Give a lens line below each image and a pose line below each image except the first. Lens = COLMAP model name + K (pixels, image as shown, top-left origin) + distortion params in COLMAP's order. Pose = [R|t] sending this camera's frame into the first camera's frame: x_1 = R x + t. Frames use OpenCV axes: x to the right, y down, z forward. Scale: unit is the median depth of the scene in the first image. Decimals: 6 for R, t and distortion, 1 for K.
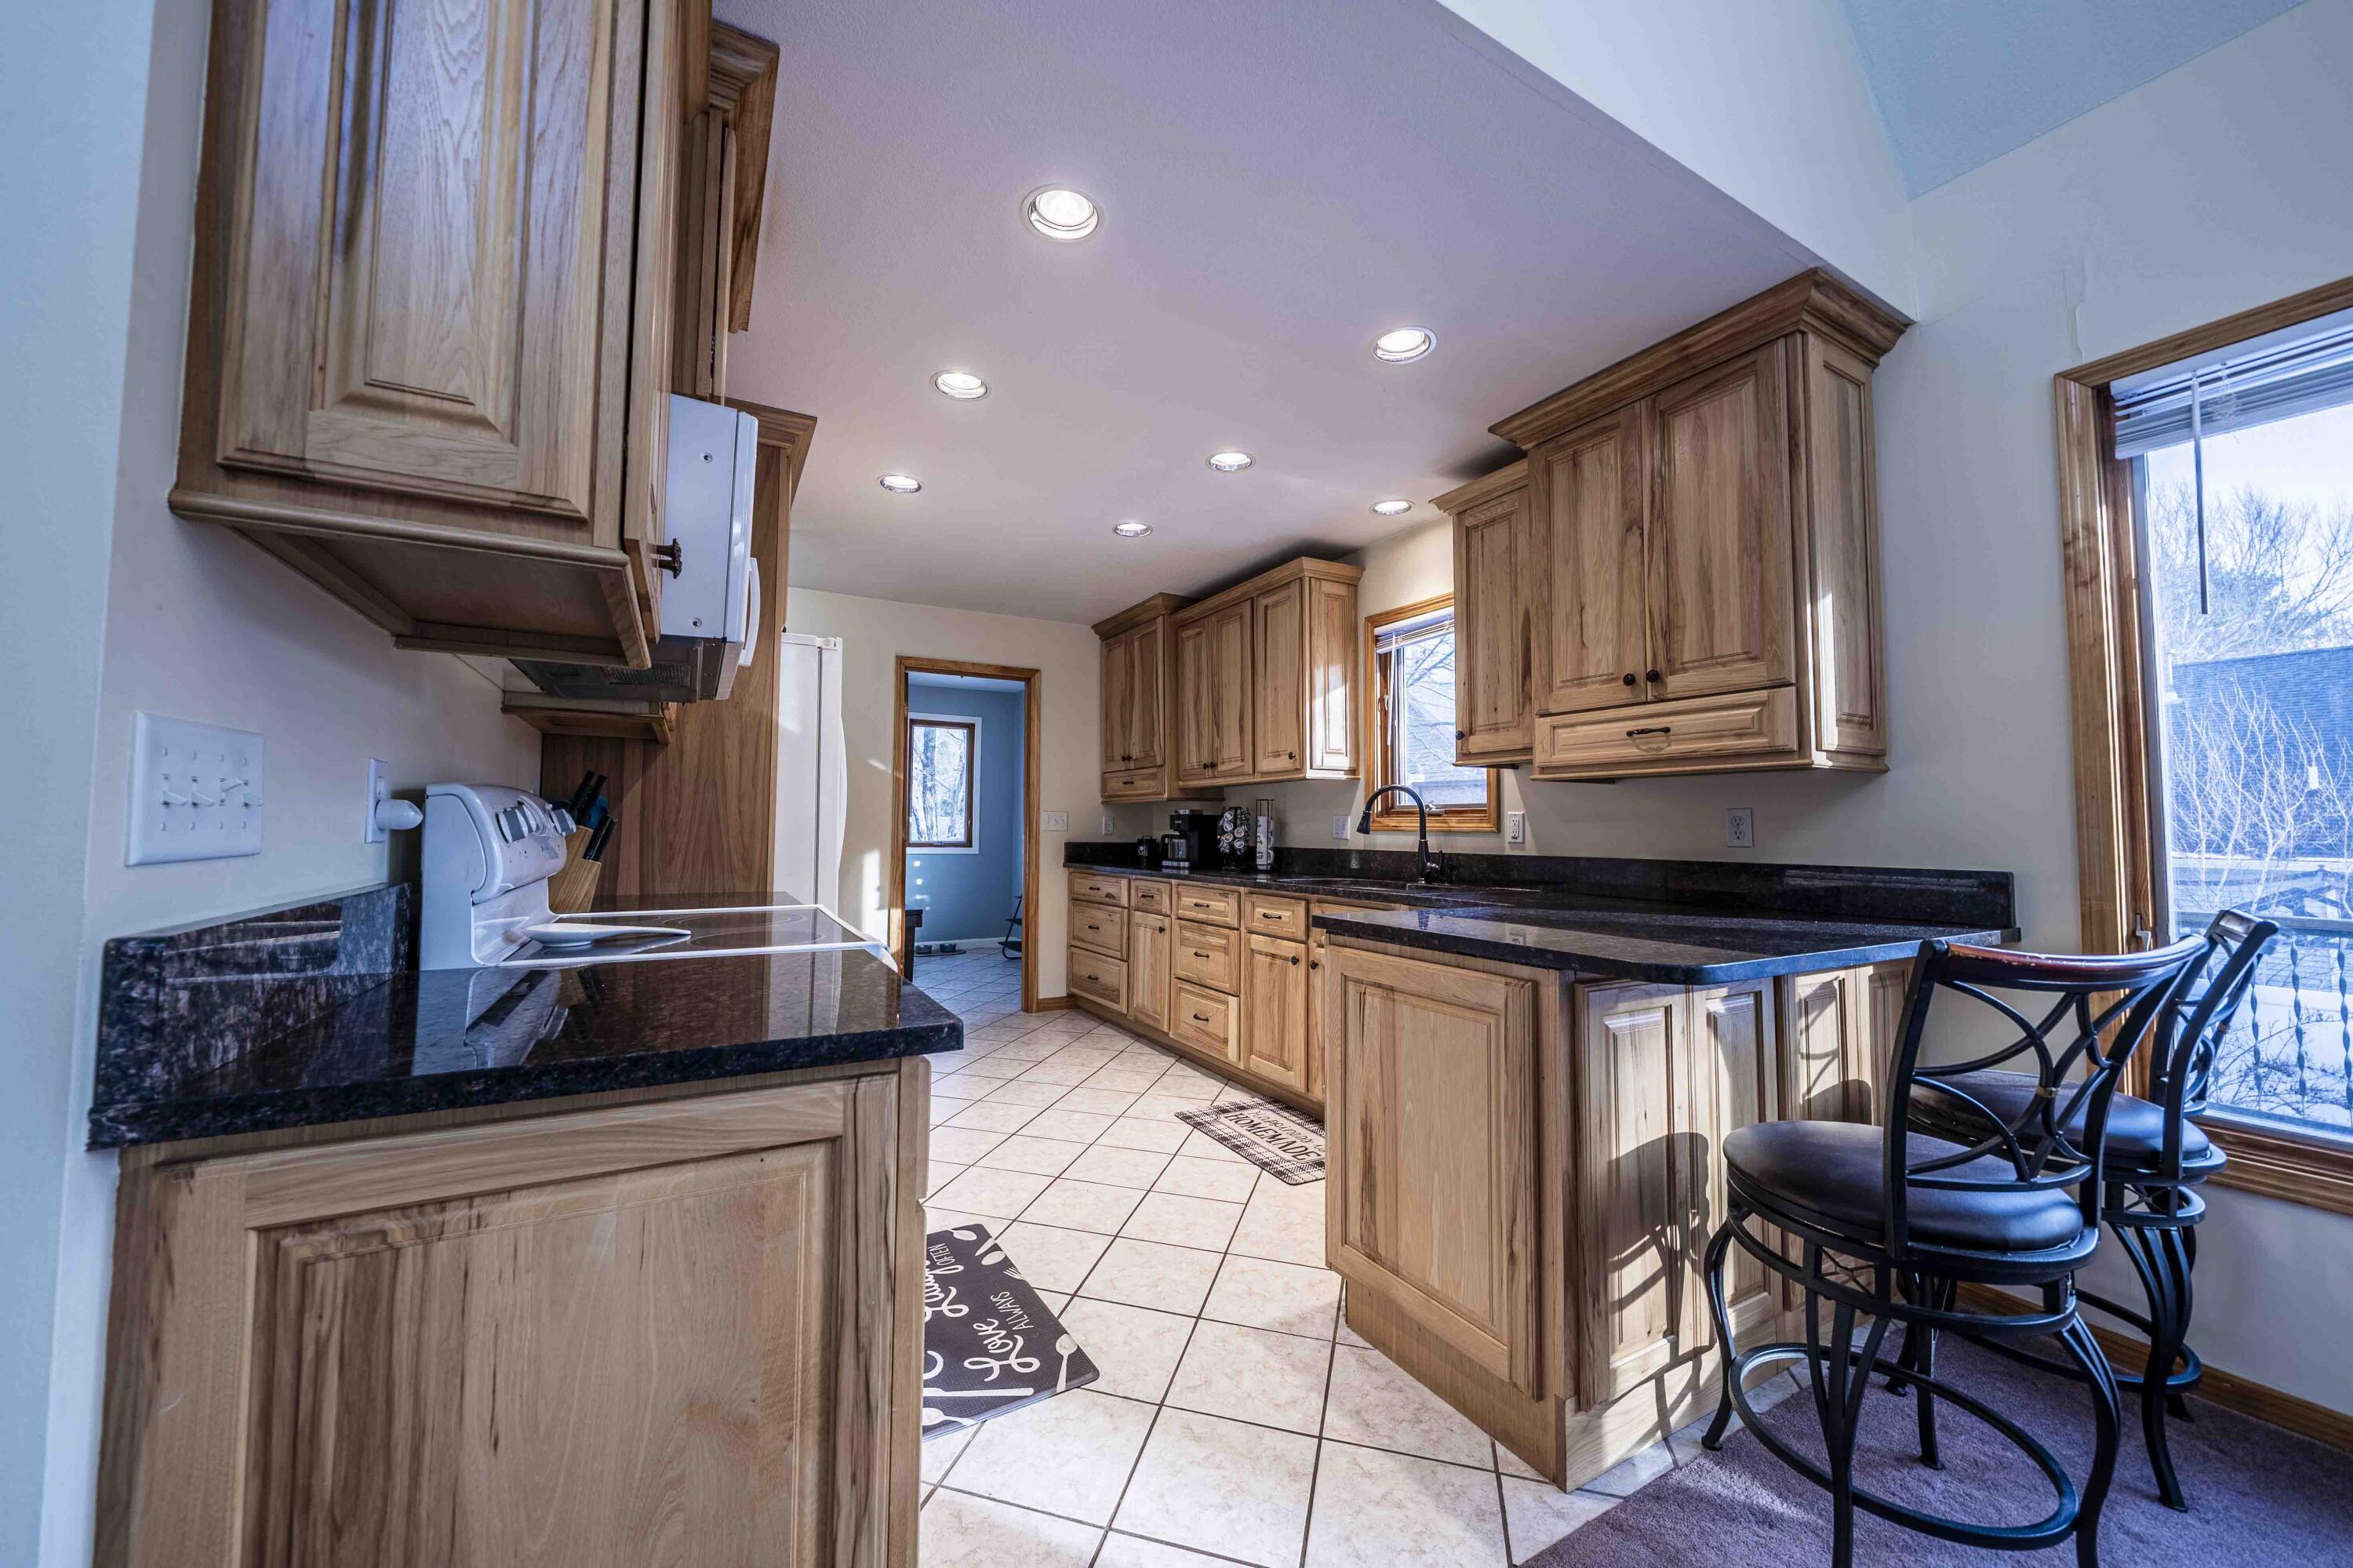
lens RADIAL K [[863.2, 0, 1171.3], [0, 863.2, 781.3], [0, 0, 1]] dist [-0.001034, -0.000011]
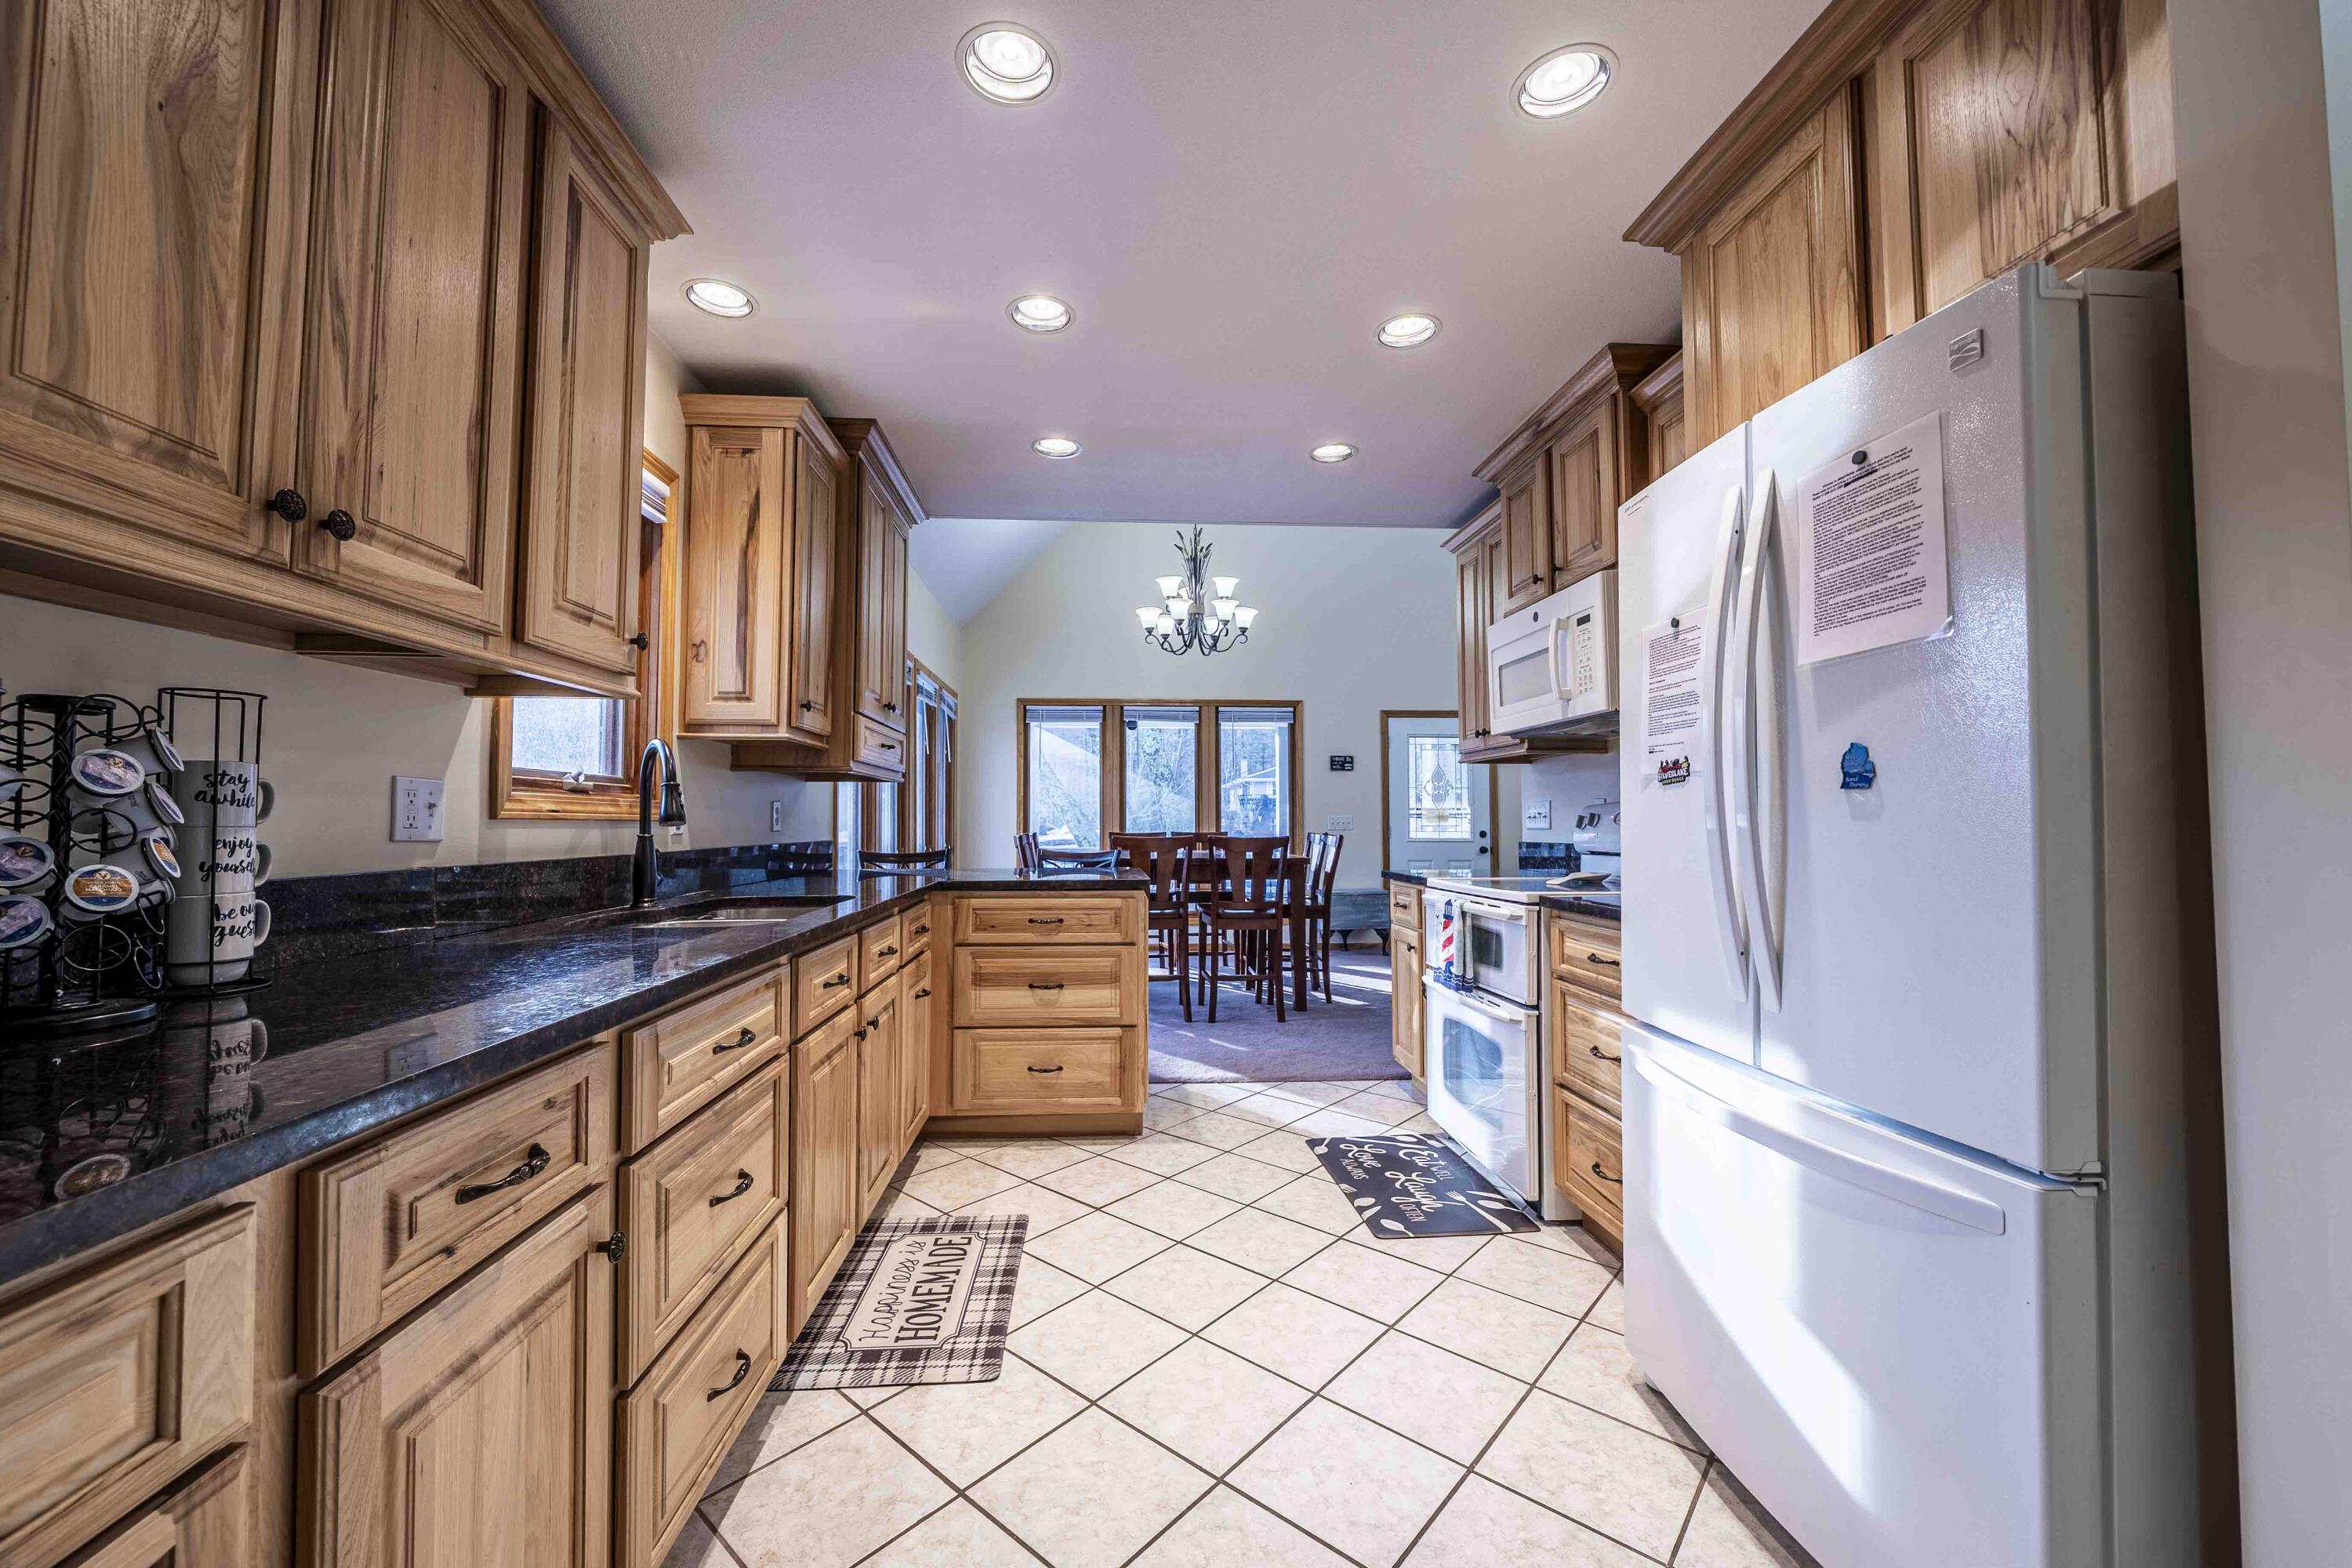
lens RADIAL K [[862.8, 0, 1170.6], [0, 862.8, 790.2], [0, 0, 1]] dist [-0.001034, -0.000011]
pose [[-0.902264, 0.011046, 0.431043, -0.455436], [-0.027839, 0.996094, -0.083799, 0.118239], [-0.430285, -0.087609, -0.898432, 2.108502]]
